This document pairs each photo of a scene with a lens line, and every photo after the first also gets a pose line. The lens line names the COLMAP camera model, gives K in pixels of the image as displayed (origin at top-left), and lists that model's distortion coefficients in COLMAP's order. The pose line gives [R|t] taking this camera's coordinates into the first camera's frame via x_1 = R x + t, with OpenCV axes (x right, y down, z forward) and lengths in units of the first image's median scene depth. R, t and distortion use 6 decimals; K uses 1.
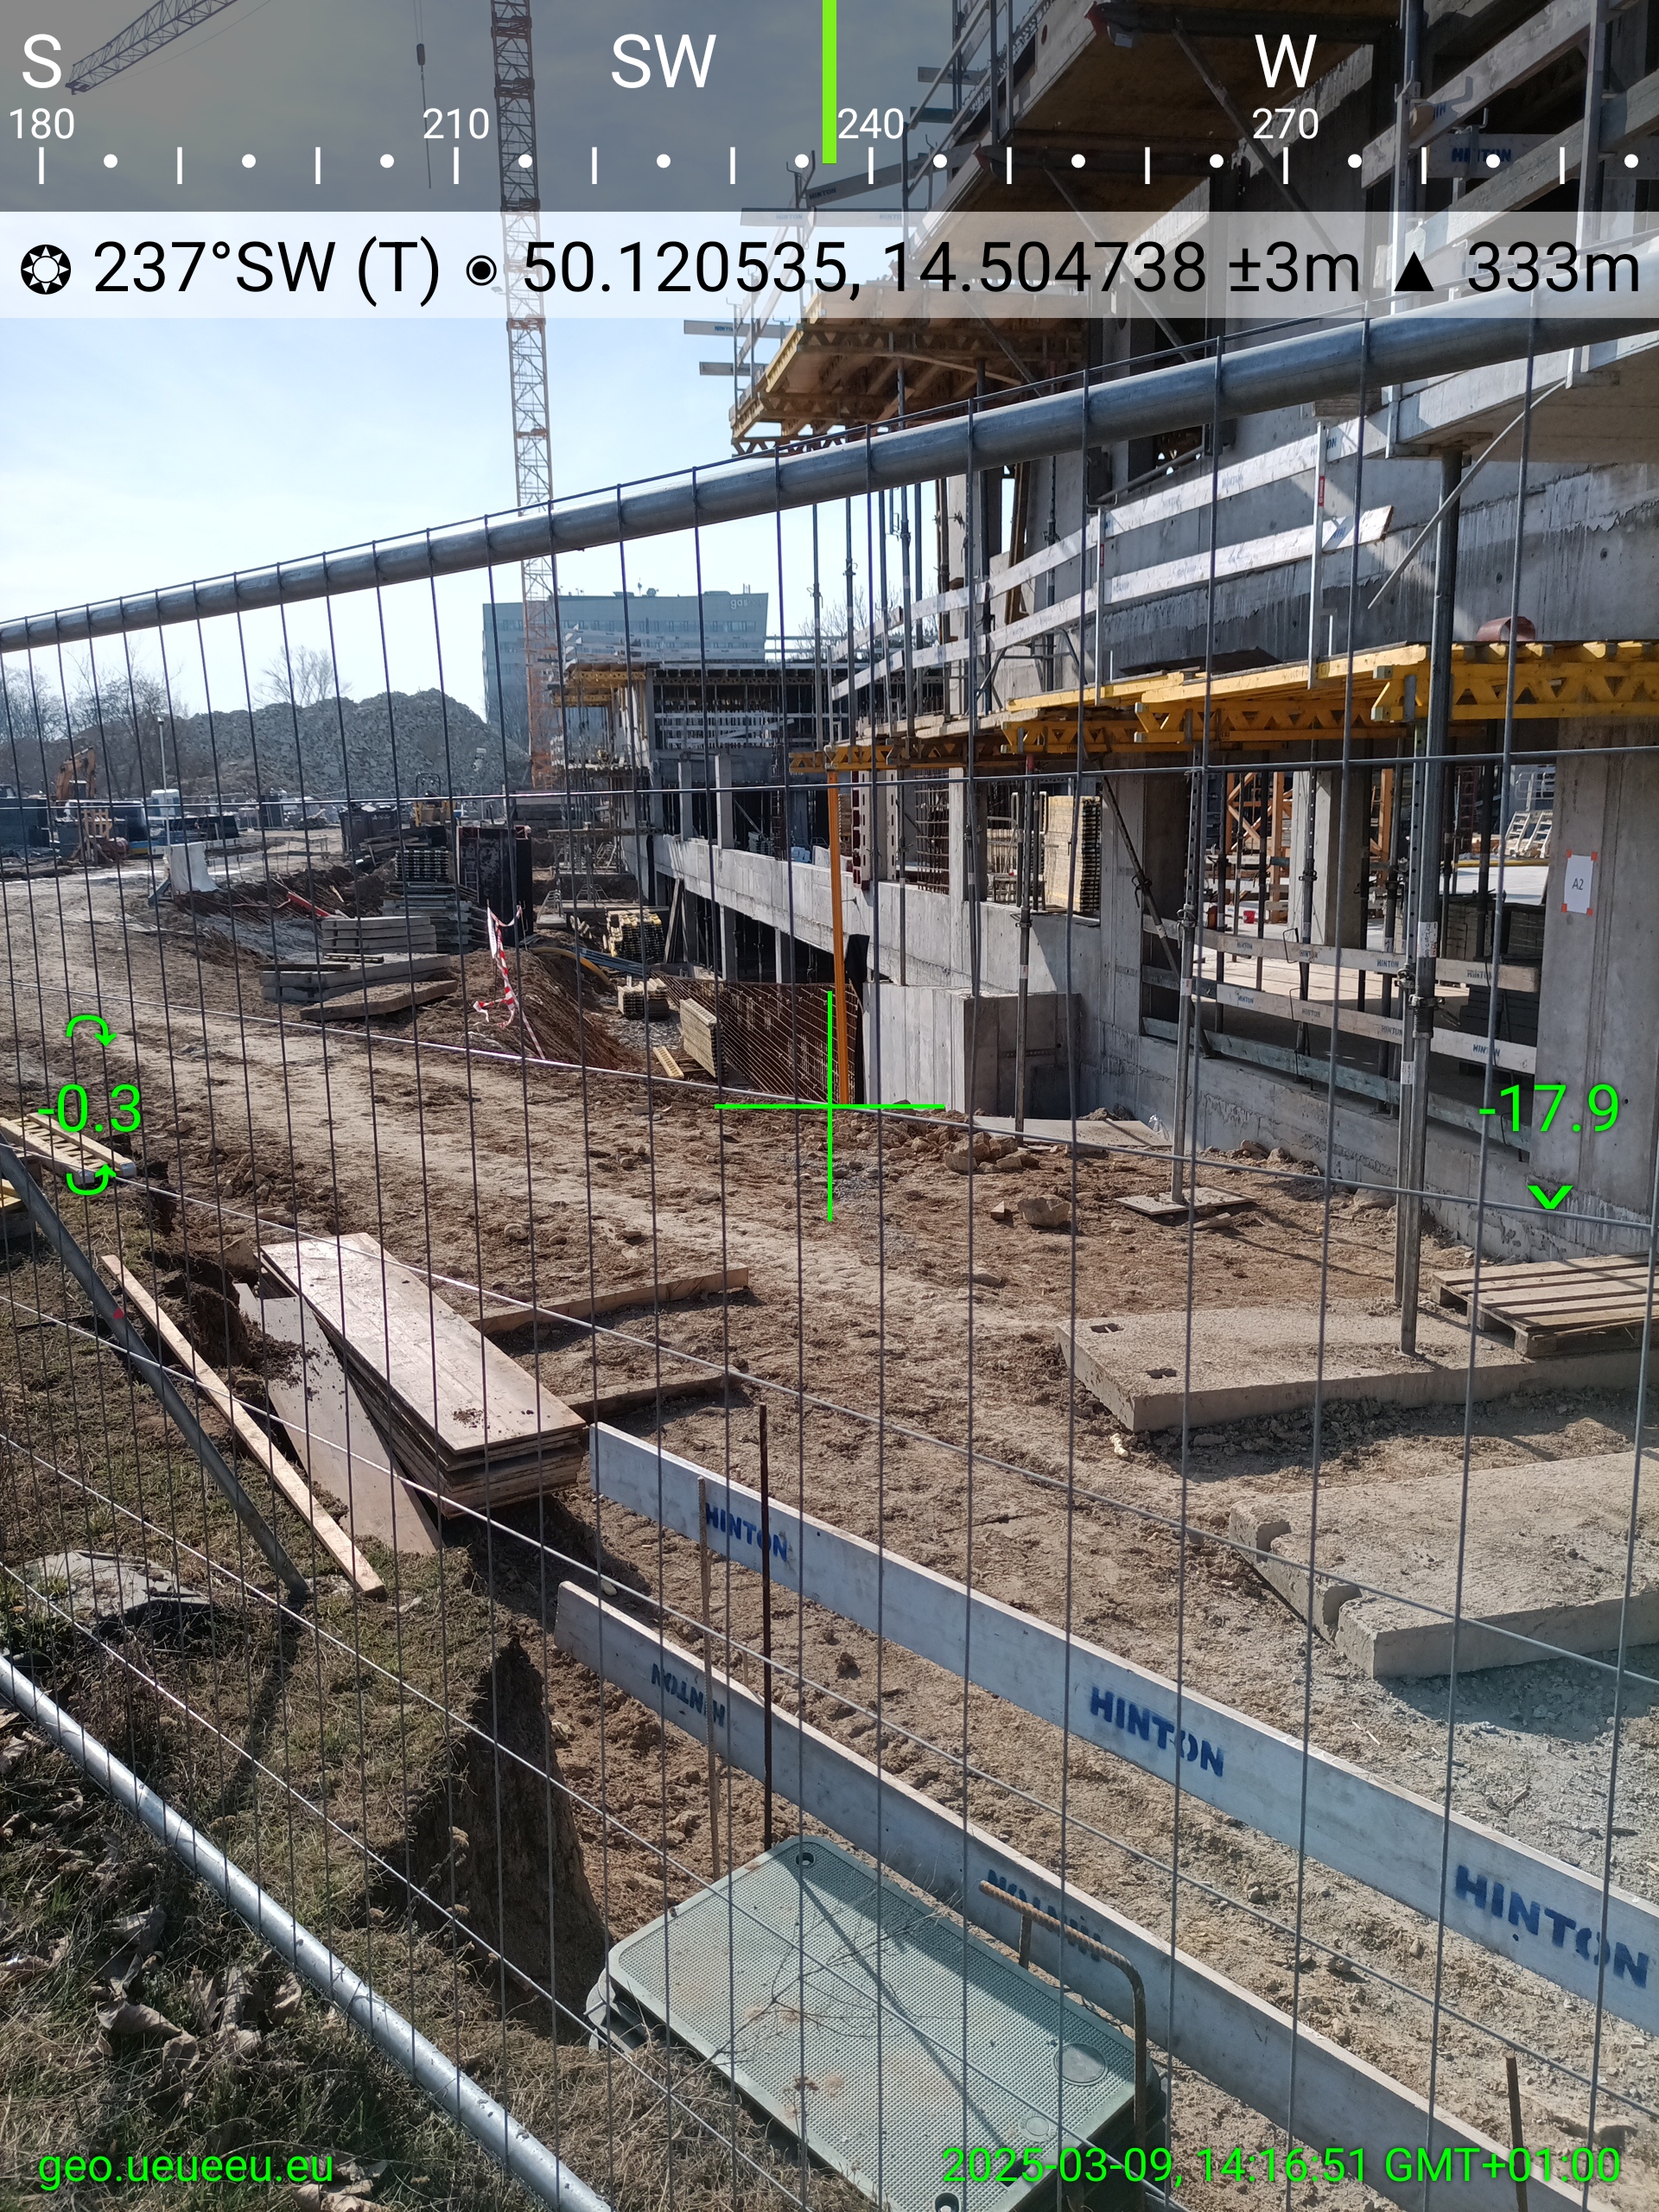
lens RADIAL K [[1466.0, 0, 829.5], [0, 1466.0, 1106.0], [0, 0, 1]] dist [-0.001756, -0.002727]
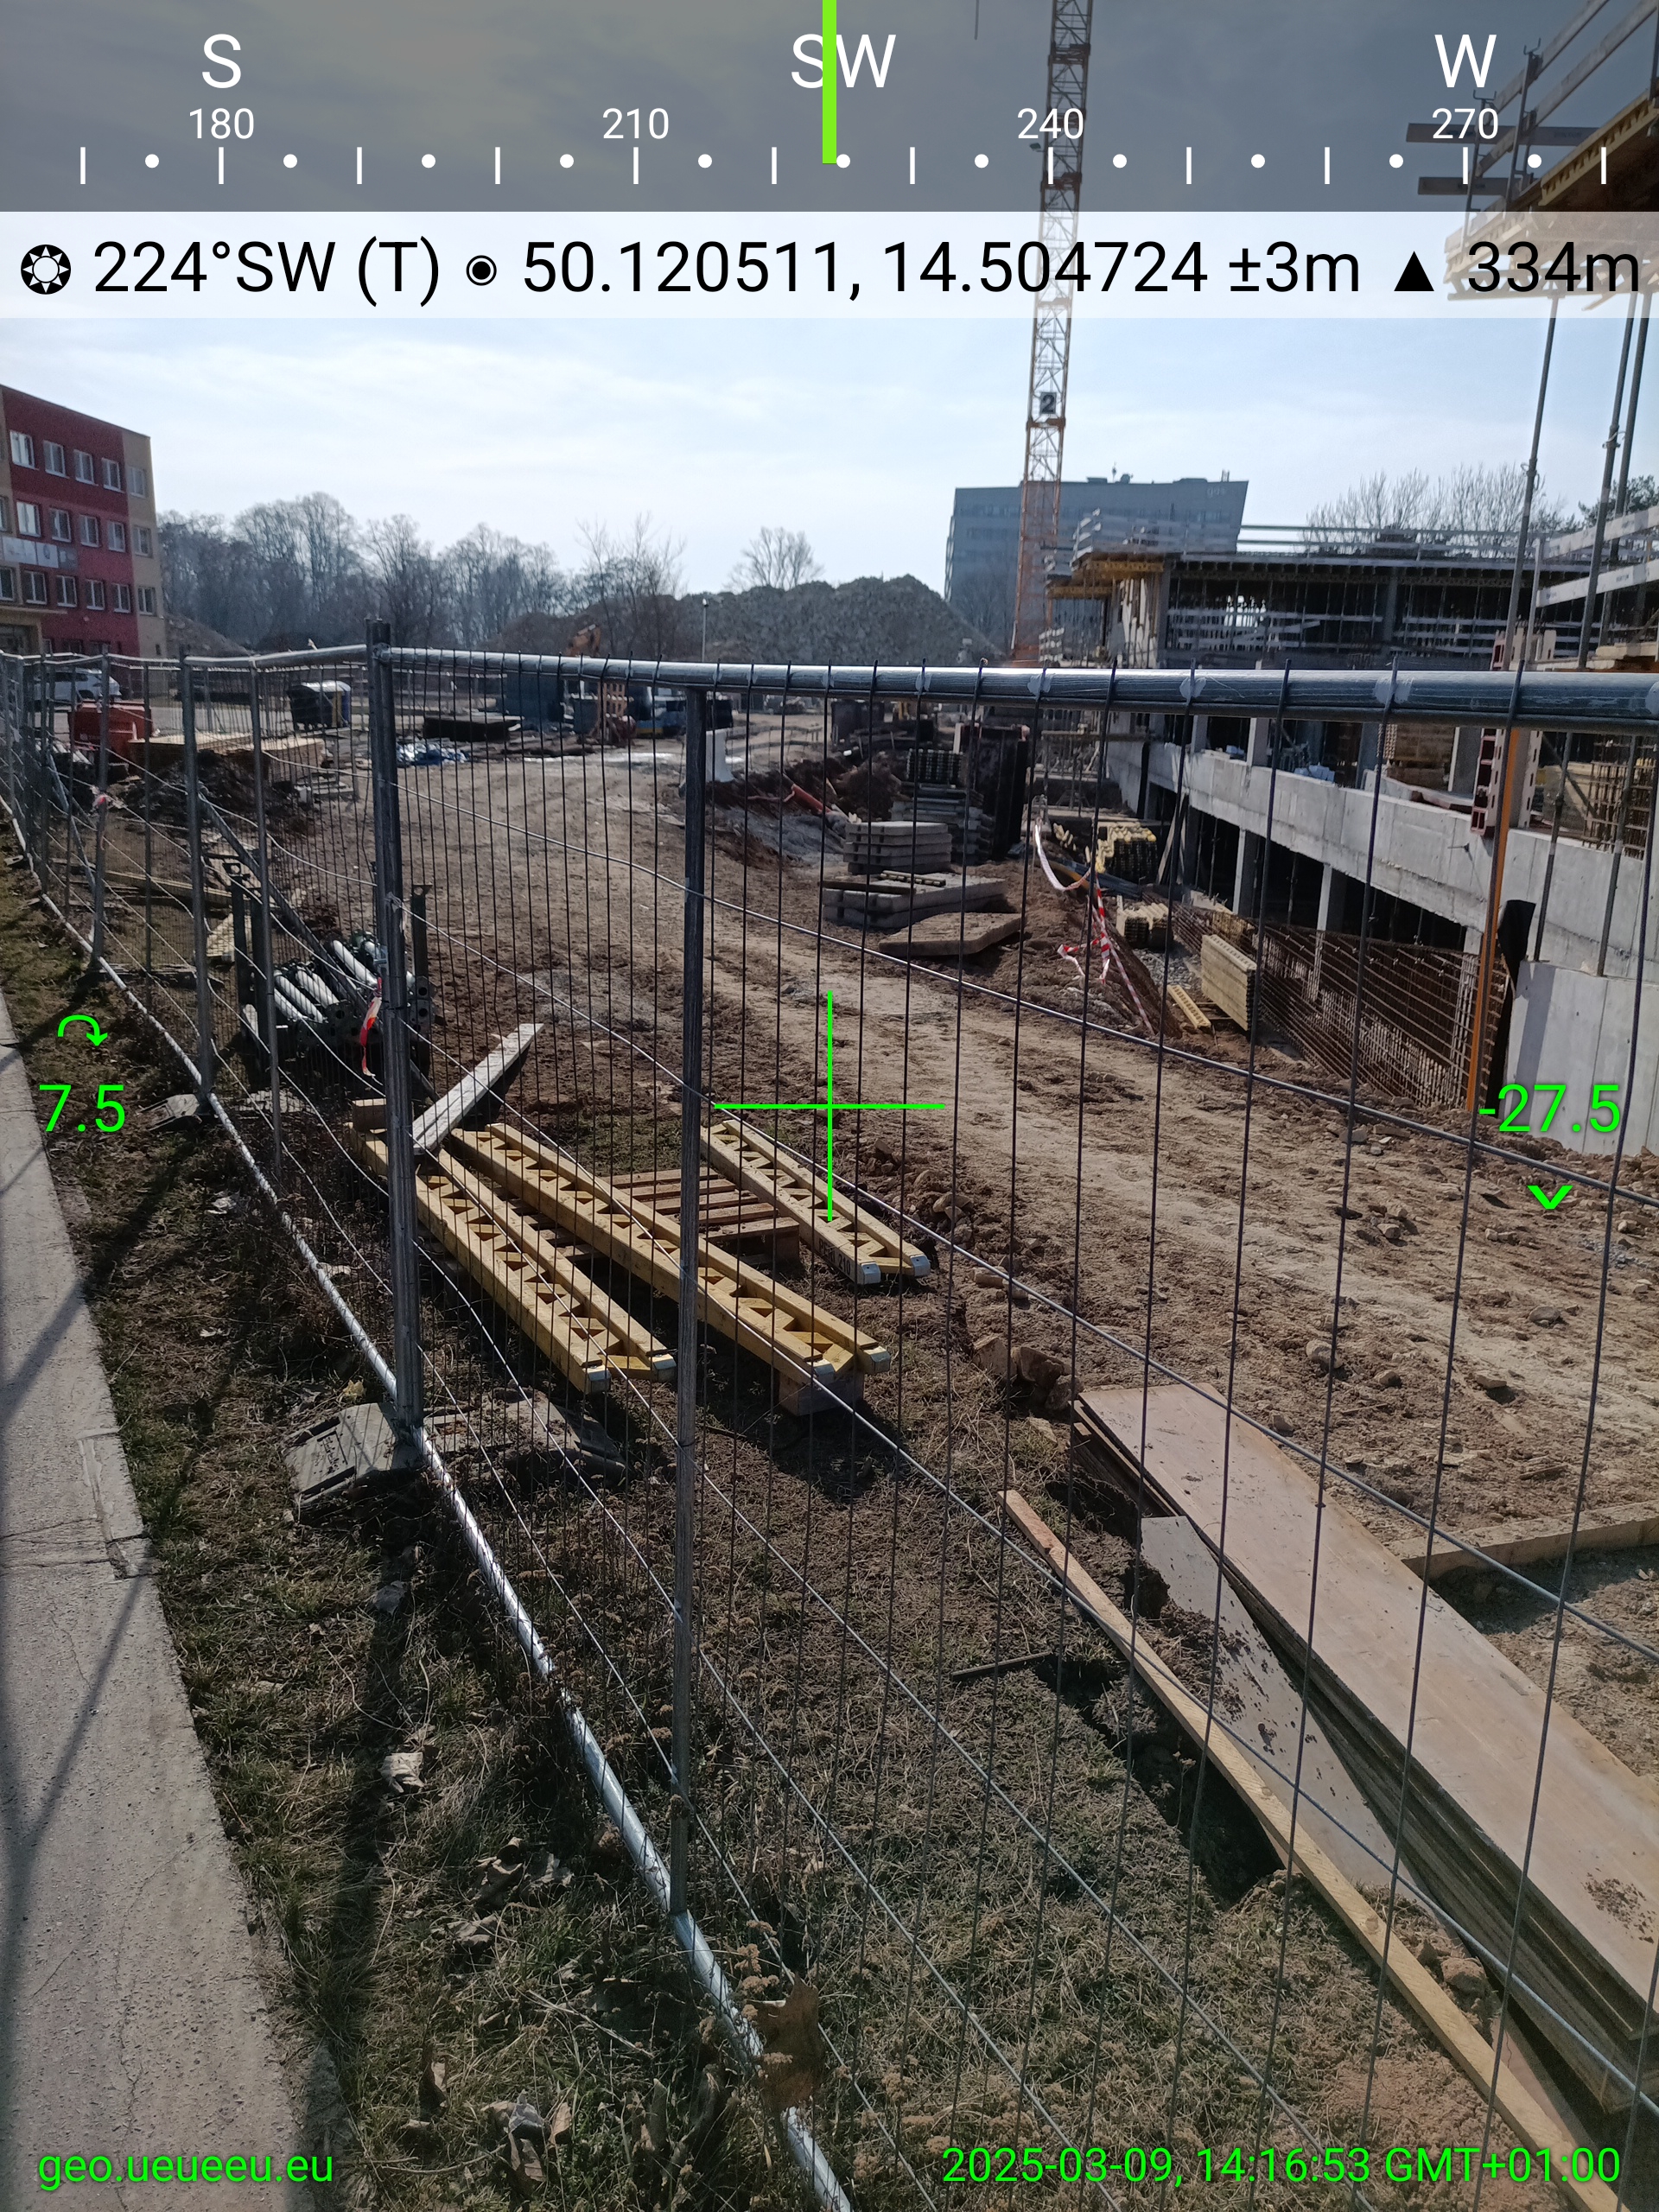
lens RADIAL K [[1466.0, 0, 829.5], [0, 1466.0, 1106.0], [0, 0, 1]] dist [-0.001756, -0.002727]
pose [[0.957147, 0.122249, -0.262534, -0.103988], [-0.104221, 0.991202, 0.081583, -0.026303], [0.270198, -0.050725, 0.961468, 0.094079]]
